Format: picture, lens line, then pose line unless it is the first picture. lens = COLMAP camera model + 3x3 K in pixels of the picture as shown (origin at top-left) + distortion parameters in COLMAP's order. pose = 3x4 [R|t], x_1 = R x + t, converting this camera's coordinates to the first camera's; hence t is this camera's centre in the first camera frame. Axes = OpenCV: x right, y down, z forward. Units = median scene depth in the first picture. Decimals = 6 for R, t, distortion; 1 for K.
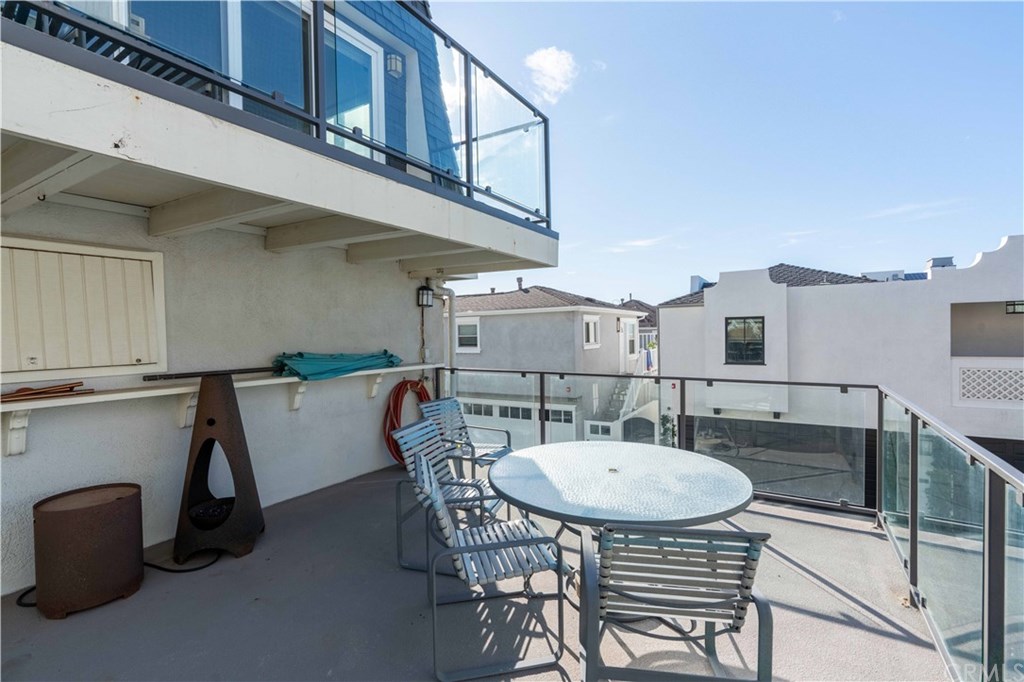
lens RADIAL K [[463.3, 0, 507.6], [0, 463.3, 340.9], [0, 0, 1]] dist [0.000856, 0.000195]
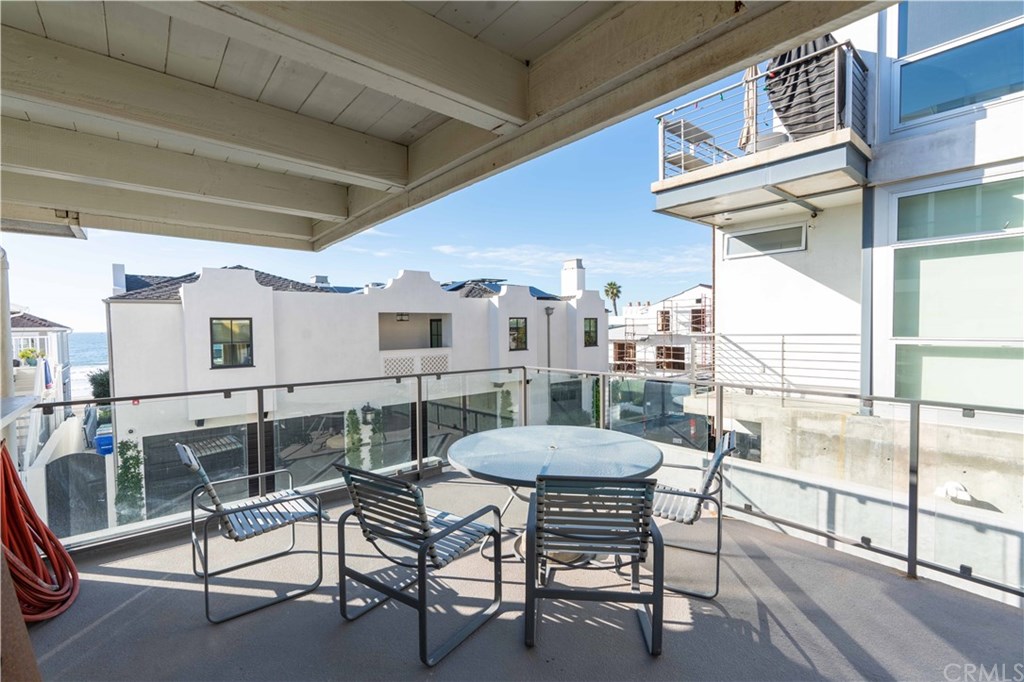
lens RADIAL K [[463.3, 0, 507.6], [0, 463.3, 340.9], [0, 0, 1]] dist [0.000856, 0.000195]
pose [[0.328685, -0.017801, 0.944272, -0.234002], [0.023468, 0.999668, 0.010677, -0.001097], [-0.944148, 0.018651, 0.328994, 0.176743]]
